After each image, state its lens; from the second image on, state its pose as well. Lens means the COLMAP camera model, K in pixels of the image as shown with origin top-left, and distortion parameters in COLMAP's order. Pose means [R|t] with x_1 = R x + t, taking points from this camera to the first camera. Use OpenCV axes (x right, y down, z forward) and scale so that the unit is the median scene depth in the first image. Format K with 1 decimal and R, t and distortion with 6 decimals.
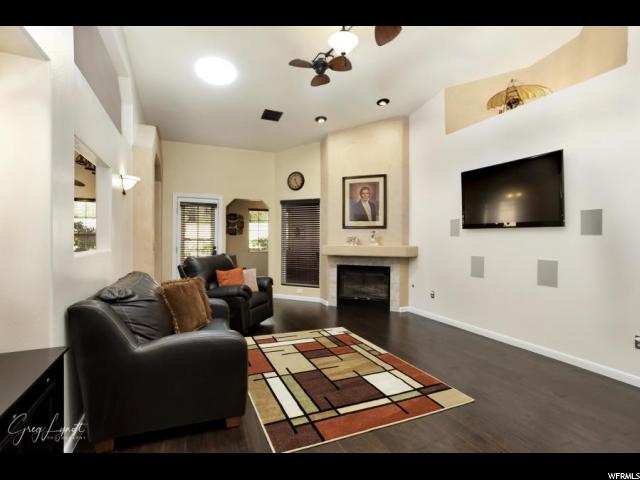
lens RADIAL K [[314.2, 0, 319.0], [0, 314.2, 240.4], [0, 0, 1]] dist [-0.023707, 0.001658]
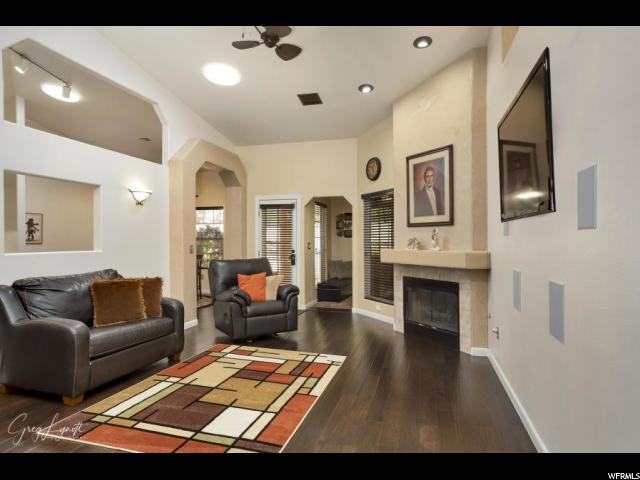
lens RADIAL K [[381.7, 0, 316.8], [0, 381.7, 237.5], [0, 0, 1]] dist [-0.021791, 0.005036]
pose [[0.768105, -0.010225, -0.640242, 0.510319], [-0.000056, 0.999871, -0.016036, 0.001163], [0.640324, 0.012353, 0.768006, 0.195170]]
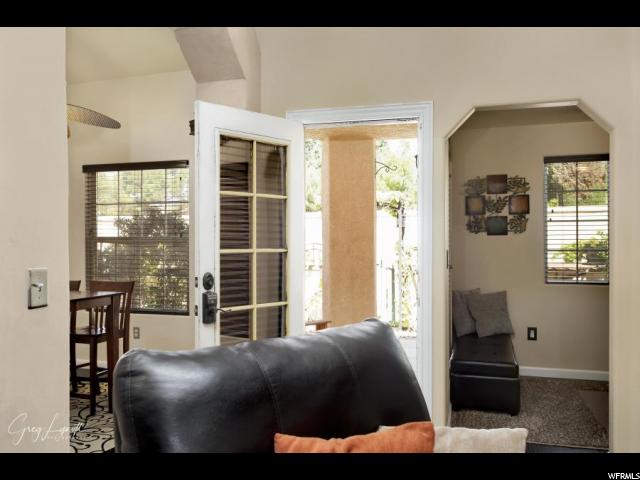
lens RADIAL K [[509.5, 0, 319.9], [0, 509.5, 239.0], [0, 0, 1]] dist [0.014840, -0.019691]
pose [[0.783588, -0.013547, -0.621133, -0.107765], [0.006045, 0.999881, -0.014181, -0.007333], [0.621251, 0.007357, 0.783577, 0.632601]]
